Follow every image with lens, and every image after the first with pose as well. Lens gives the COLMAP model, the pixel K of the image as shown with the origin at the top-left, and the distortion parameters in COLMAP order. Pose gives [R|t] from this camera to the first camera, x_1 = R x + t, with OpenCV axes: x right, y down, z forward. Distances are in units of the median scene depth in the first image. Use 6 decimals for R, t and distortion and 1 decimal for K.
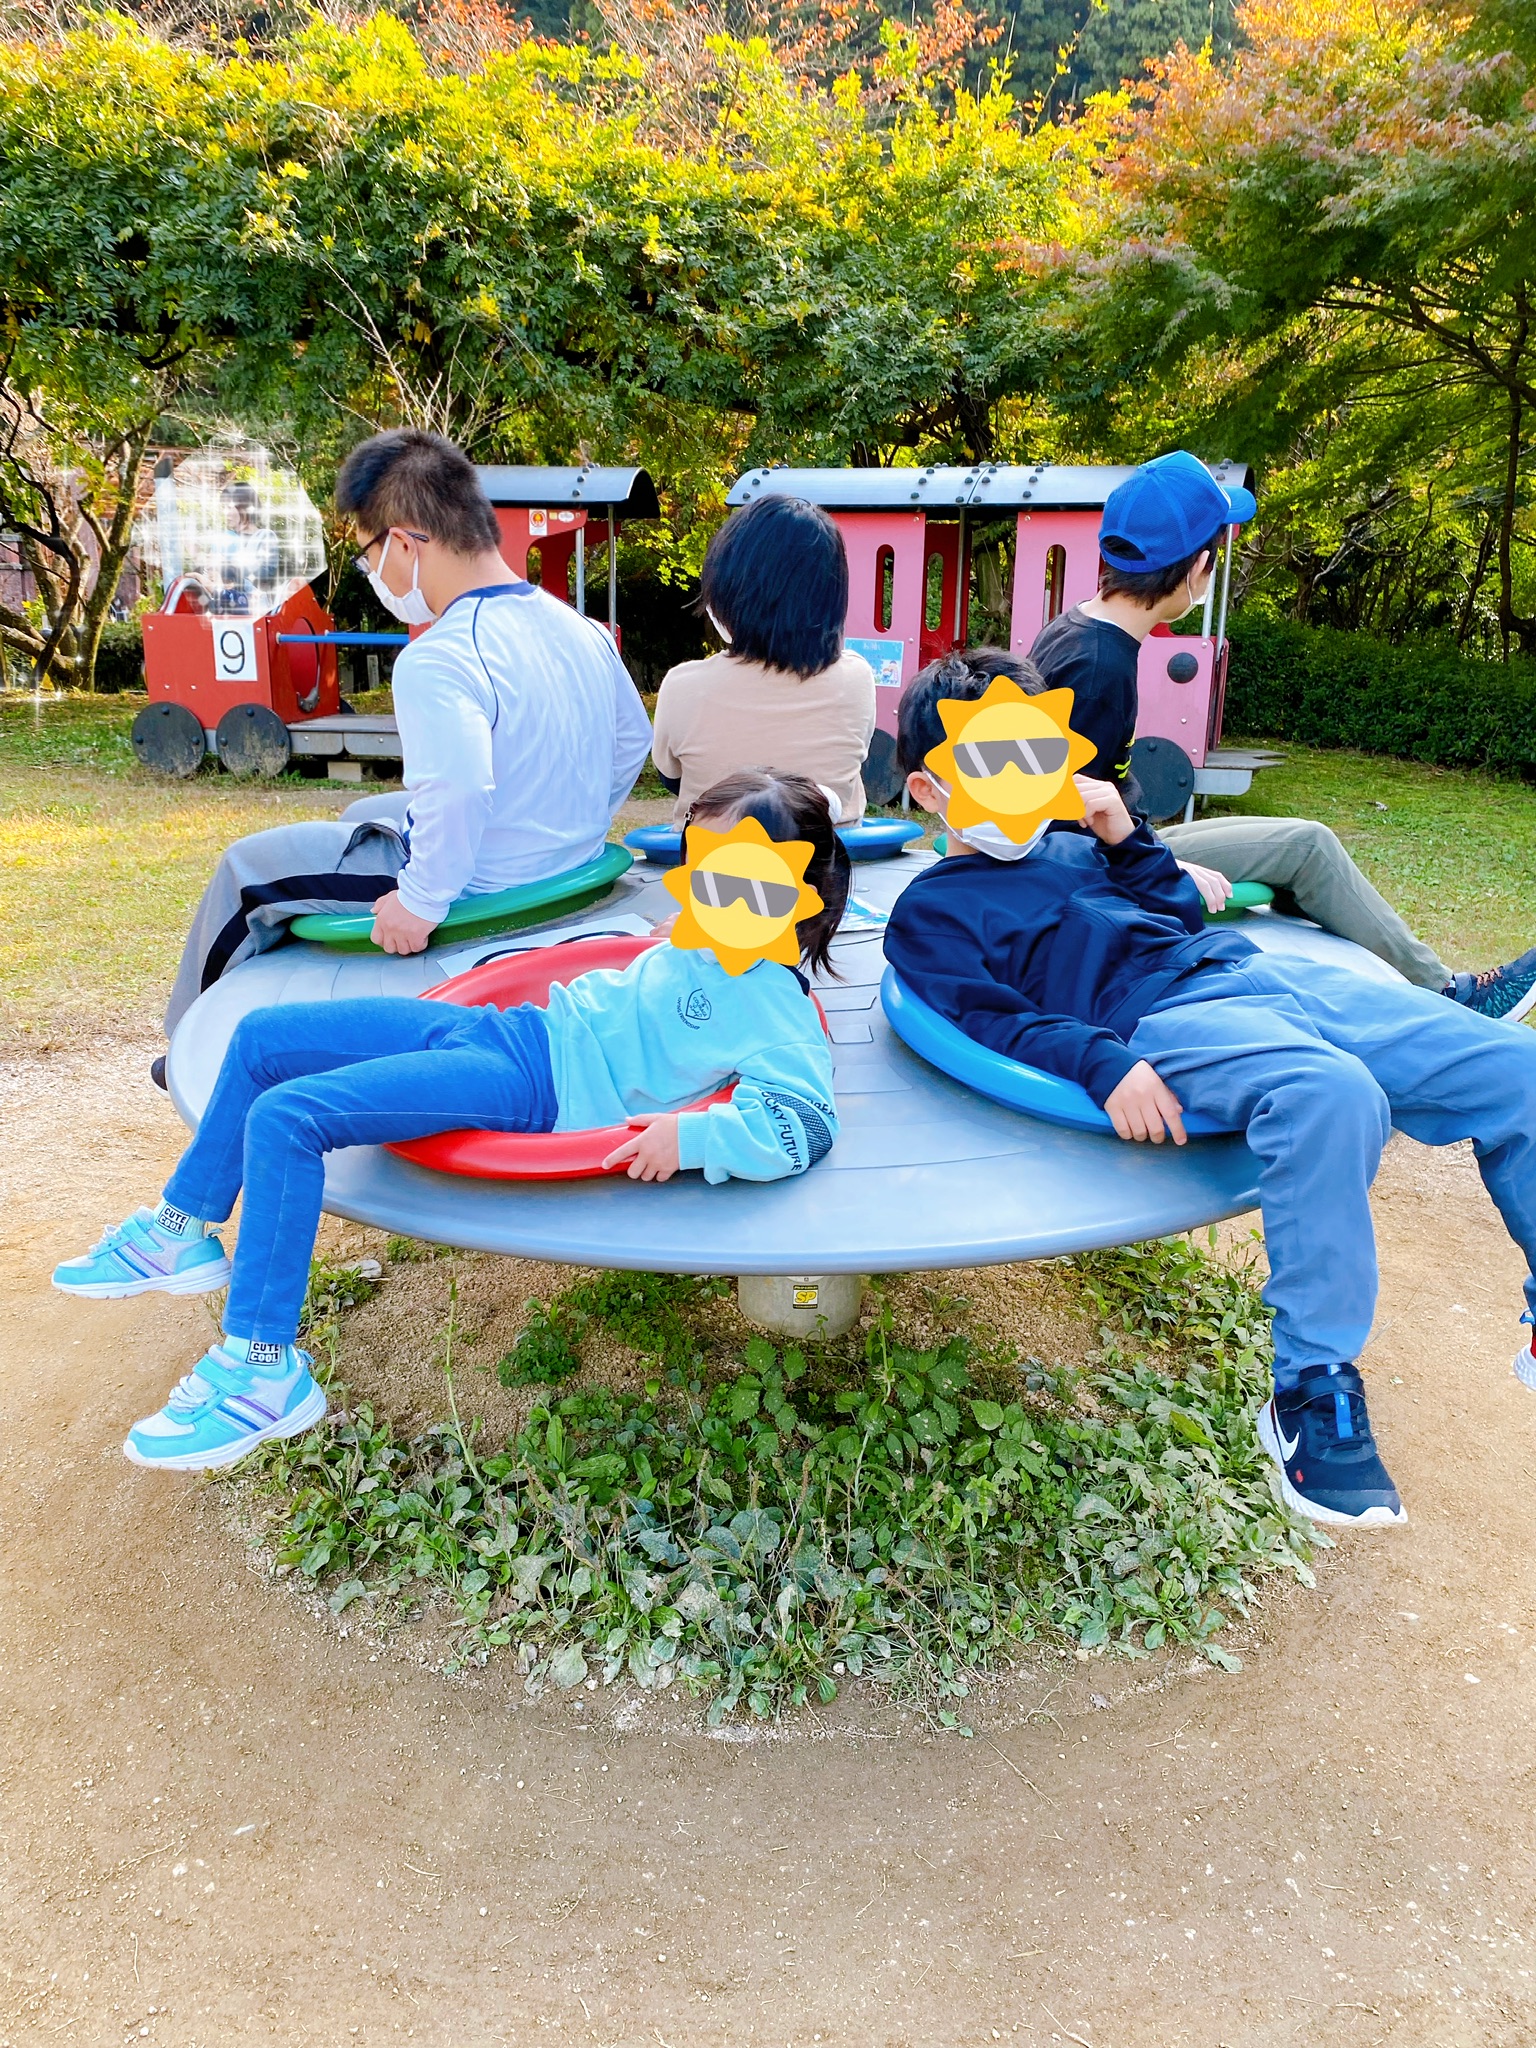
lens RADIAL K [[1560.6, 0, 764.2], [0, 1560.6, 1023.8], [0, 0, 1]] dist [-0.010225, 0.000359]
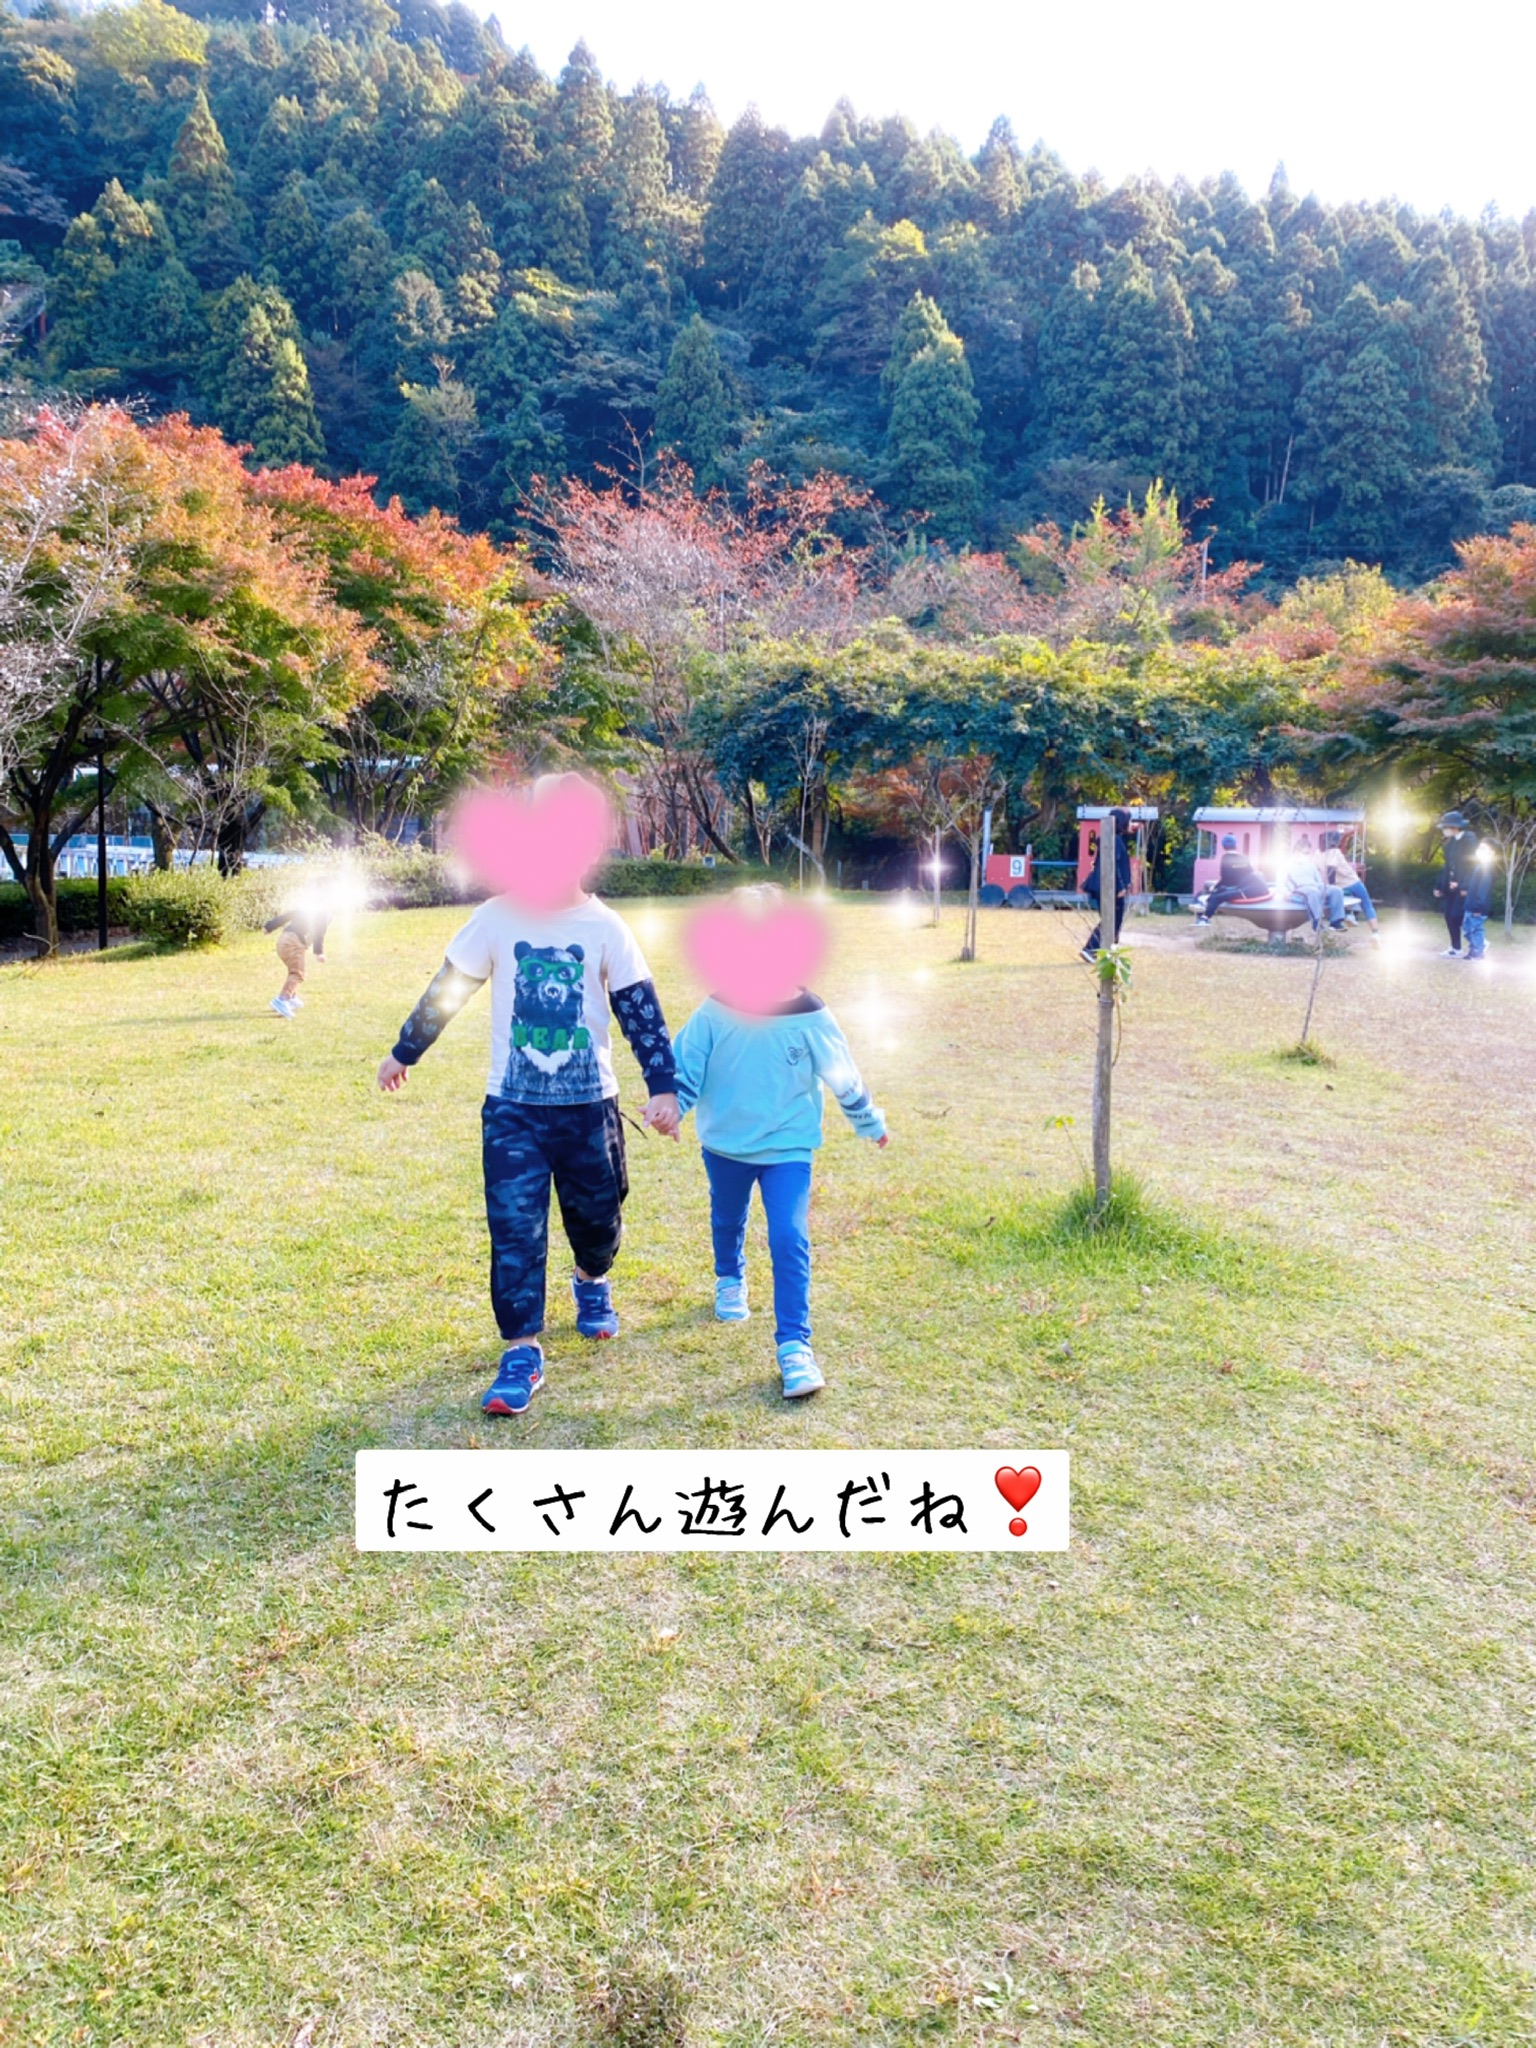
lens RADIAL K [[1560.6, 0, 771.7], [0, 1560.6, 1021.3], [0, 0, 1]] dist [-0.010225, 0.000359]
pose [[0.990882, 0.006744, -0.134560, -0.334051], [-0.027912, 0.987354, -0.156054, 0.439010], [0.131806, 0.158387, 0.978540, -1.601200]]
